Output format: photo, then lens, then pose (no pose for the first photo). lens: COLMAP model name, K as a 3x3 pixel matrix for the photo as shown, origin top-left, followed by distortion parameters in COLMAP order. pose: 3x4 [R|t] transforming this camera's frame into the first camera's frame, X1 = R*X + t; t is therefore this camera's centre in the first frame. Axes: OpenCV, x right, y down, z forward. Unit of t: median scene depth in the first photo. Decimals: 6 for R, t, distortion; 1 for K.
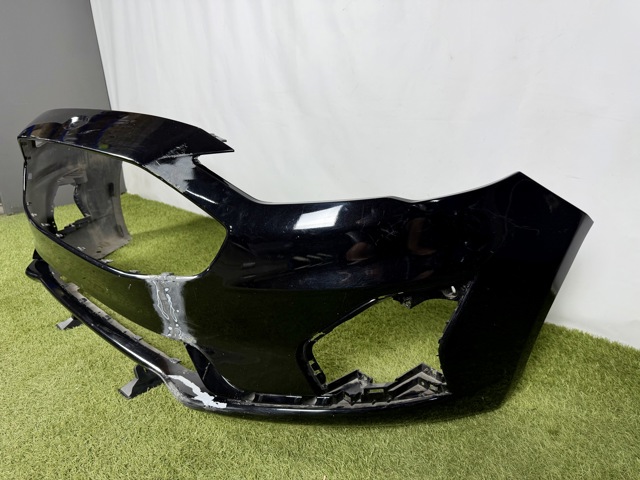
lens RADIAL K [[419.7, 0, 320.0], [0, 419.7, 240.0], [0, 0, 1]] dist [0.138507, -0.210185]
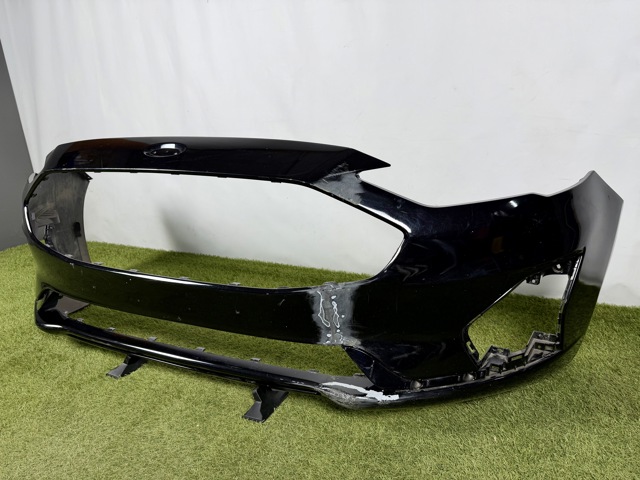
lens RADIAL K [[419.7, 0, 320.0], [0, 419.7, 240.0], [0, 0, 1]] dist [0.138507, -0.210185]
pose [[0.952092, -0.095712, 0.290449, -0.688289], [0.115013, 0.992101, -0.050084, 0.022231], [-0.283361, 0.081090, 0.955579, -0.018967]]
